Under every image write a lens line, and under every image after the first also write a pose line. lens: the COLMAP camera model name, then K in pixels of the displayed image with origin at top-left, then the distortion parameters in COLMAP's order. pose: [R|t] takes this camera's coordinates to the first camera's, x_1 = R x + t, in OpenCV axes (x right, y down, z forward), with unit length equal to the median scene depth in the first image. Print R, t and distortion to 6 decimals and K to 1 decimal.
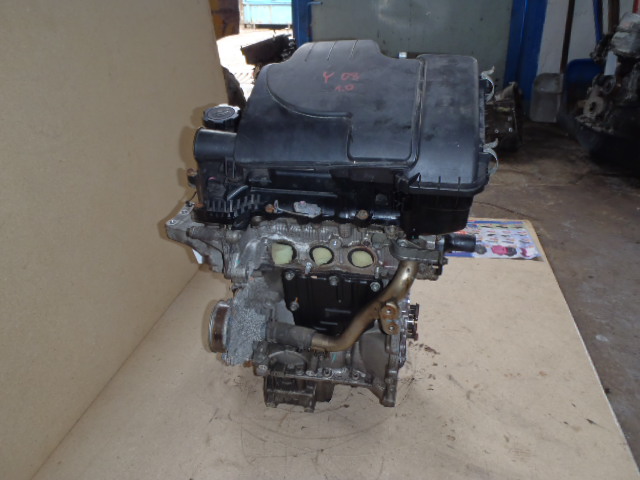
lens RADIAL K [[554.1, 0, 320.0], [0, 554.1, 240.0], [0, 0, 1]] dist [-0.048495, 0.070217]
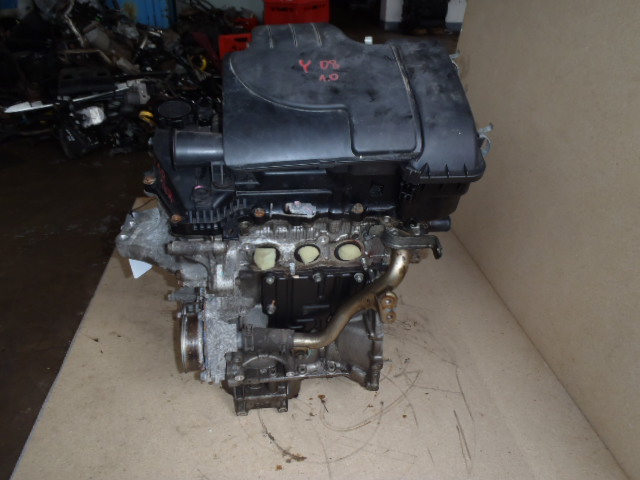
lens RADIAL K [[554.1, 0, 320.0], [0, 554.1, 240.0], [0, 0, 1]] dist [-0.048495, 0.070217]
pose [[0.944151, -0.129795, 0.302874, -0.248600], [0.112821, 0.990933, 0.072964, -0.059811], [-0.309598, -0.034718, 0.950233, 0.081199]]
